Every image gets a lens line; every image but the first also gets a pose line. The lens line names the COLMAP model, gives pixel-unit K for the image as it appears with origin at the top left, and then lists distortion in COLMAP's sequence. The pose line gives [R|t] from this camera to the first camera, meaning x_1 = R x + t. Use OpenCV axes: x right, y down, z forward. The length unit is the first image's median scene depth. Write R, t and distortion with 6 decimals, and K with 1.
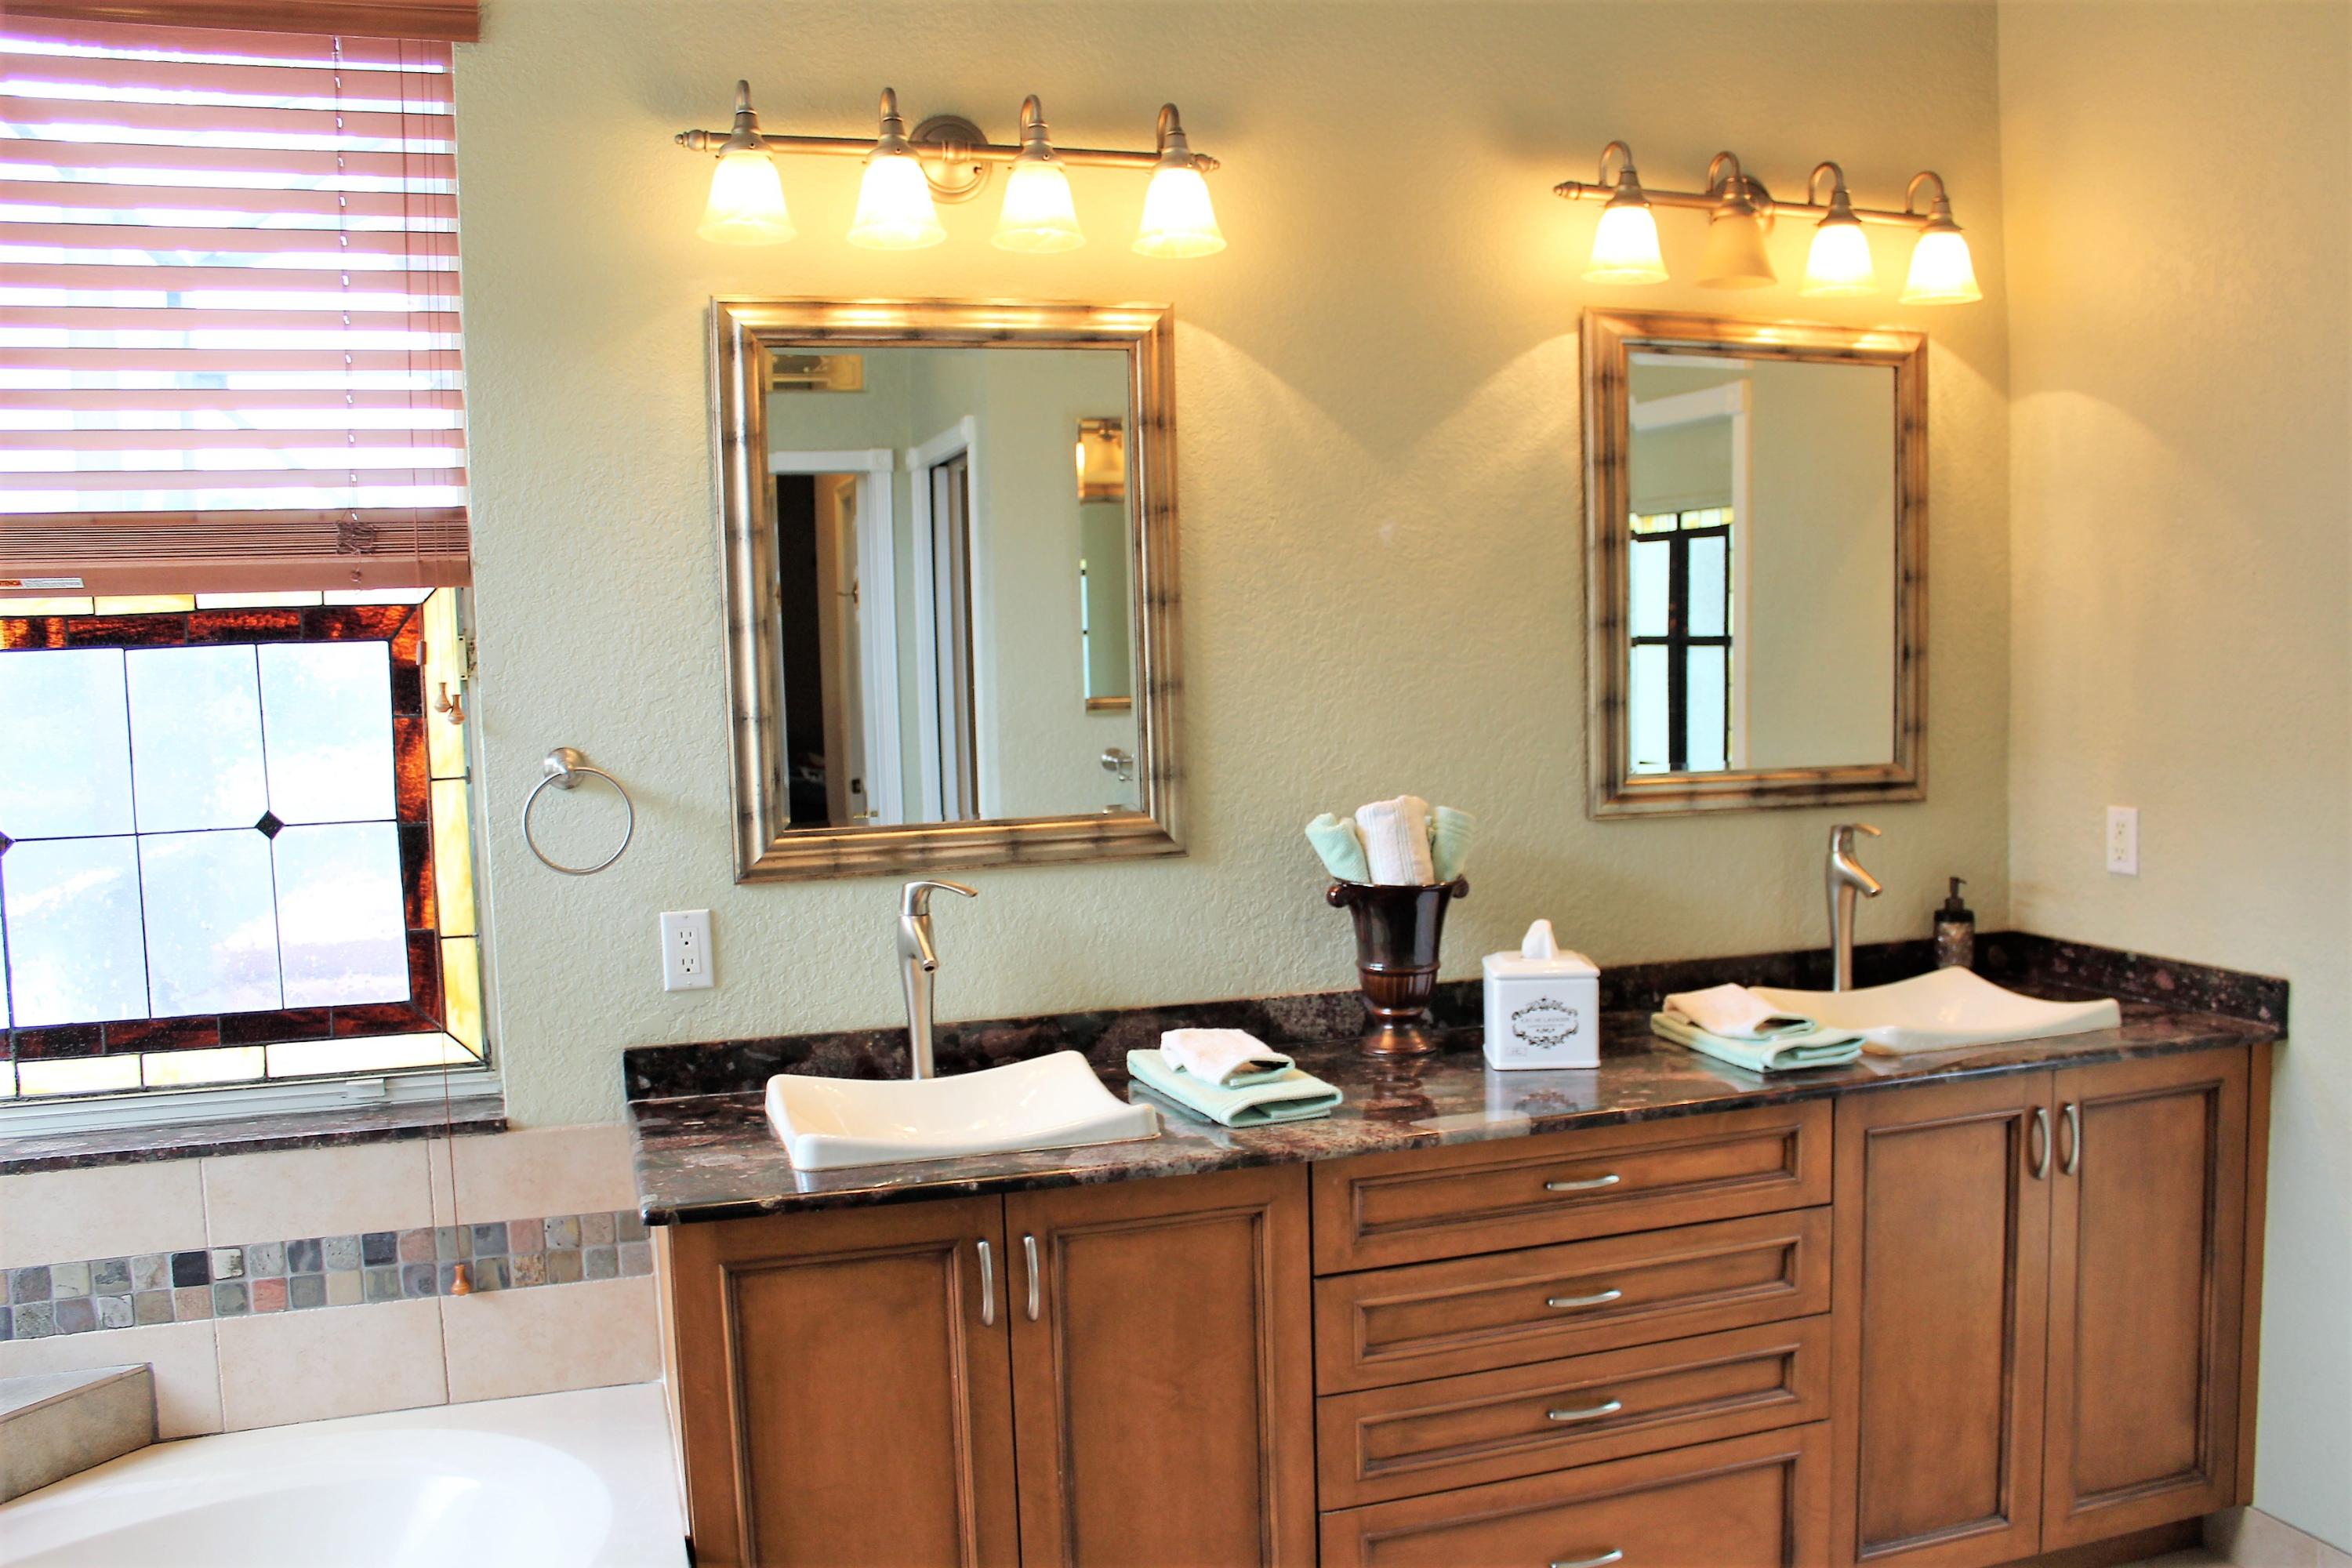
lens RADIAL K [[1963.7, 0, 1174.2], [0, 1963.7, 829.2], [0, 0, 1]] dist [-0.164912, 0.151993]
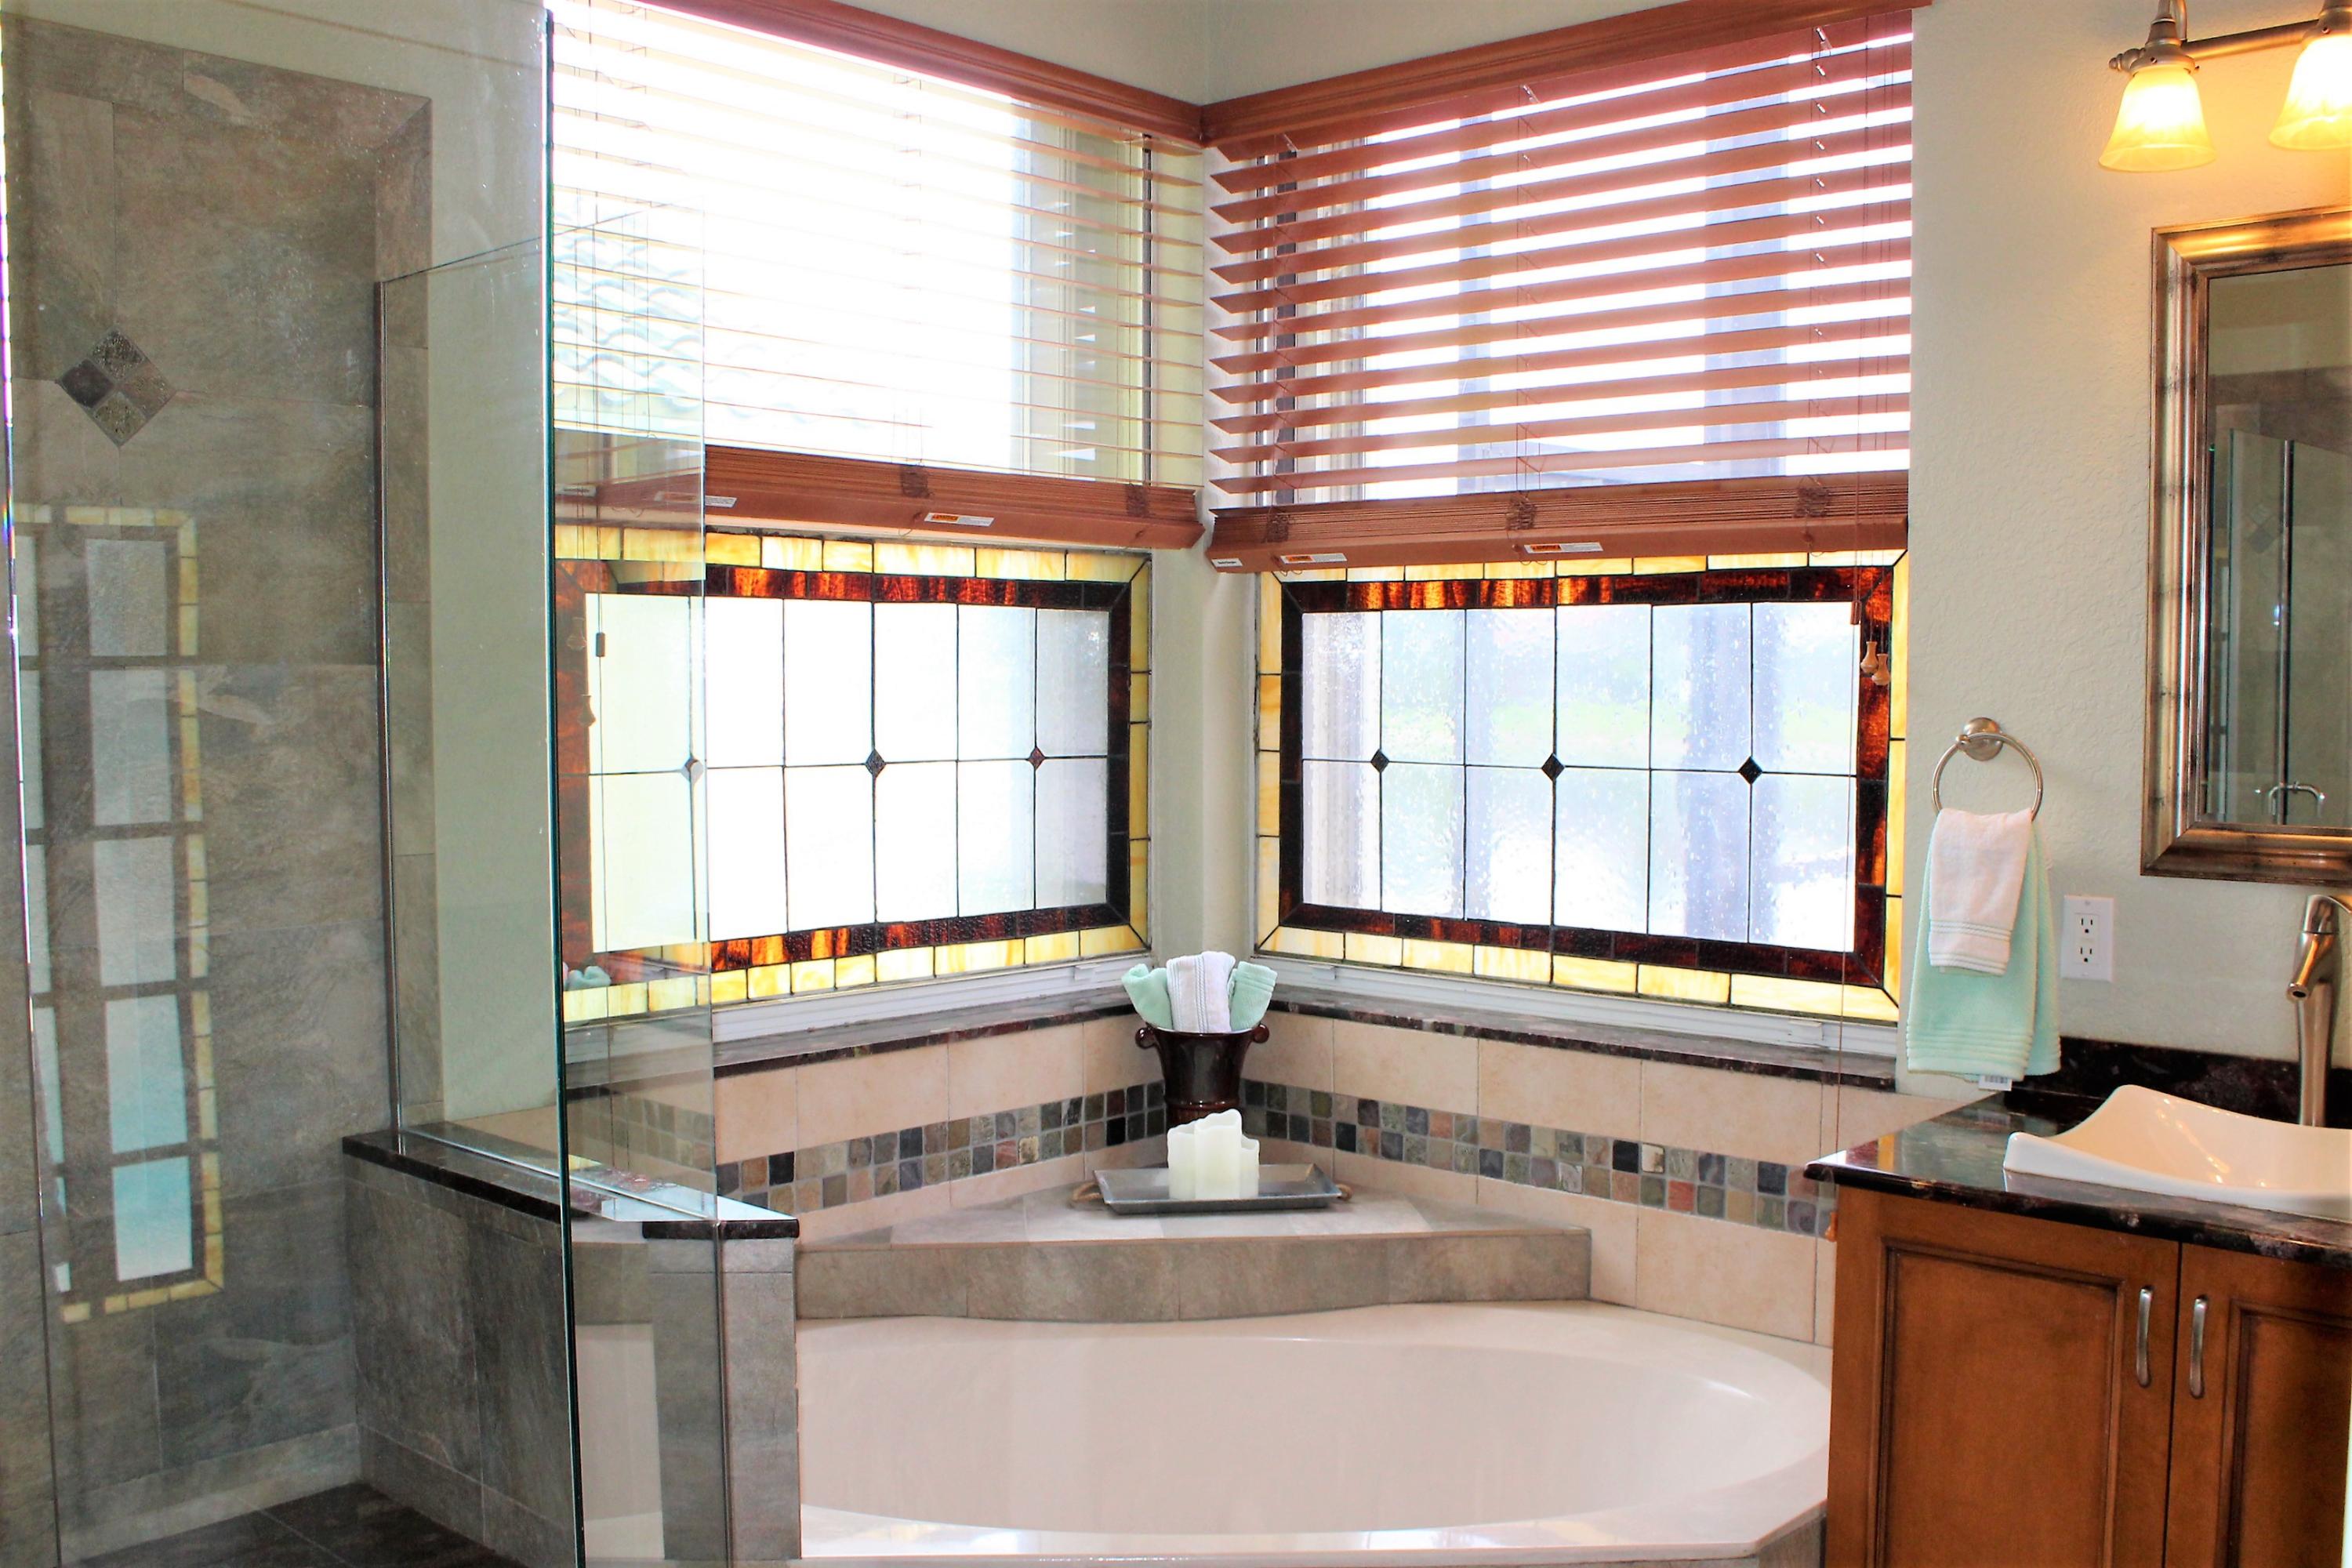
lens RADIAL K [[2189.0, 0, 1175.3], [0, 2189.0, 839.3], [0, 0, 1]] dist [-0.099016, 0.018966]
pose [[0.497818, 0.096525, -0.861893, 0.432951], [-0.084770, 0.994444, 0.062408, -0.012931], [0.863129, 0.041995, 0.503234, 0.105128]]
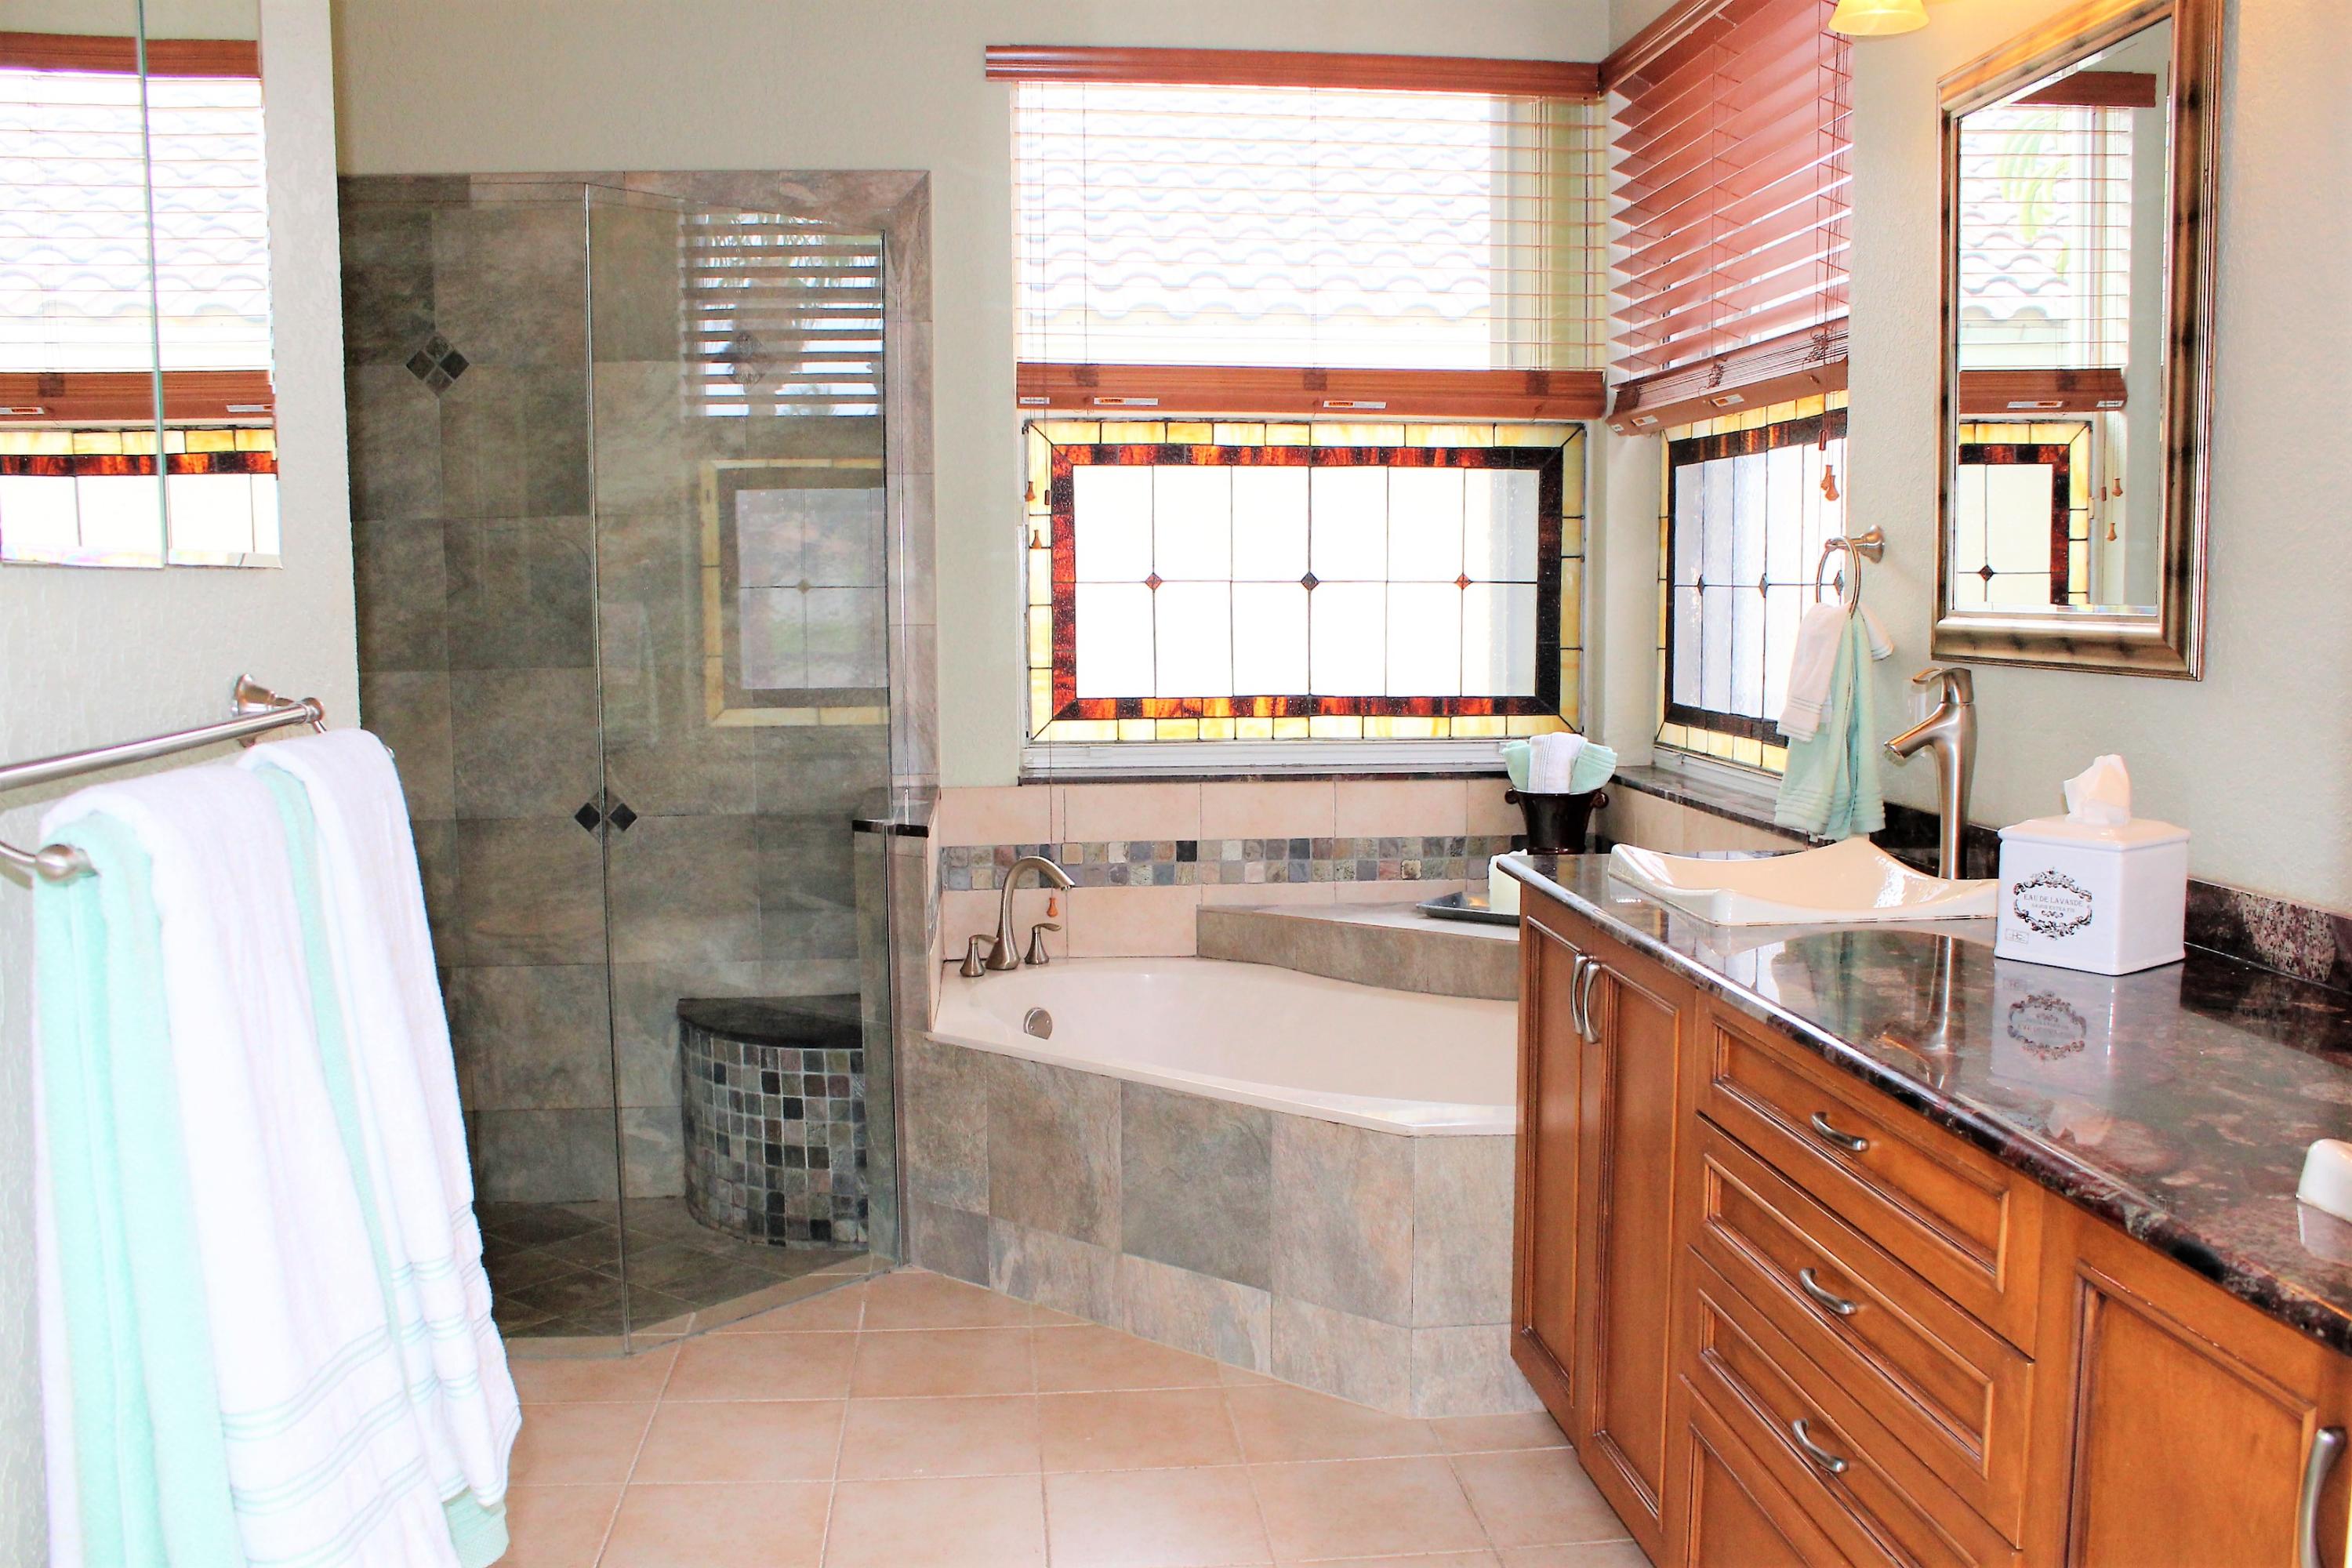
lens RADIAL K [[1963.7, 0, 1174.2], [0, 1963.7, 829.2], [0, 0, 1]] dist [-0.164912, 0.151993]
pose [[-0.202947, 0.153626, -0.967063, 0.870662], [-0.065735, 0.983250, 0.169993, -0.028991], [0.976981, 0.098069, -0.189449, 0.842778]]
